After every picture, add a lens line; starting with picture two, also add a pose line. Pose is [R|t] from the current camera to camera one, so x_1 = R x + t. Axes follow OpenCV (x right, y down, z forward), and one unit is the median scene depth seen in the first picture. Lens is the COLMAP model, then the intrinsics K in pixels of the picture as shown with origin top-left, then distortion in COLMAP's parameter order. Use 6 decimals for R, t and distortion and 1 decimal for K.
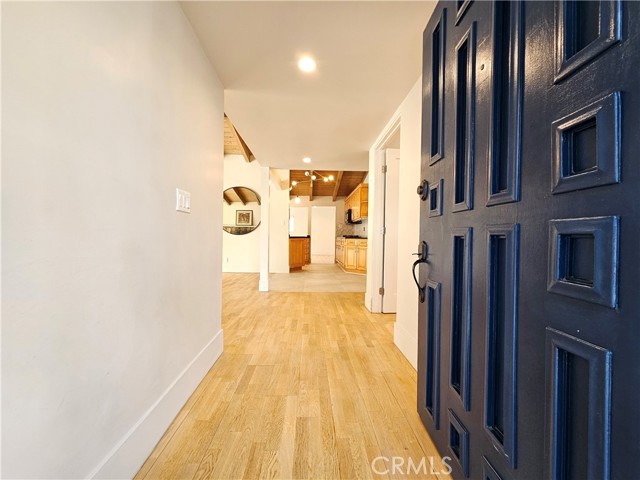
lens RADIAL K [[261.5, 0, 321.2], [0, 261.5, 238.0], [0, 0, 1]] dist [0.004952, 0.000456]
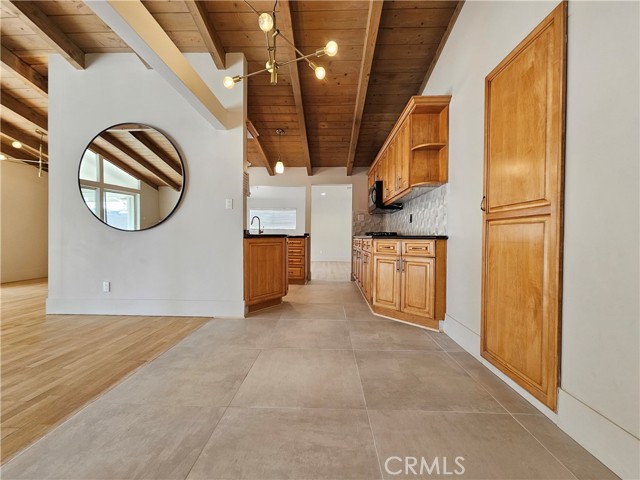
lens RADIAL K [[261.5, 0, 318.4], [0, 261.5, 238.3], [0, 0, 1]] dist [0.004952, 0.000456]
pose [[0.996320, -0.006689, -0.085446, 0.033196], [0.006824, 0.999976, 0.001289, 0.000535], [0.085435, -0.001867, 0.996342, 0.470753]]
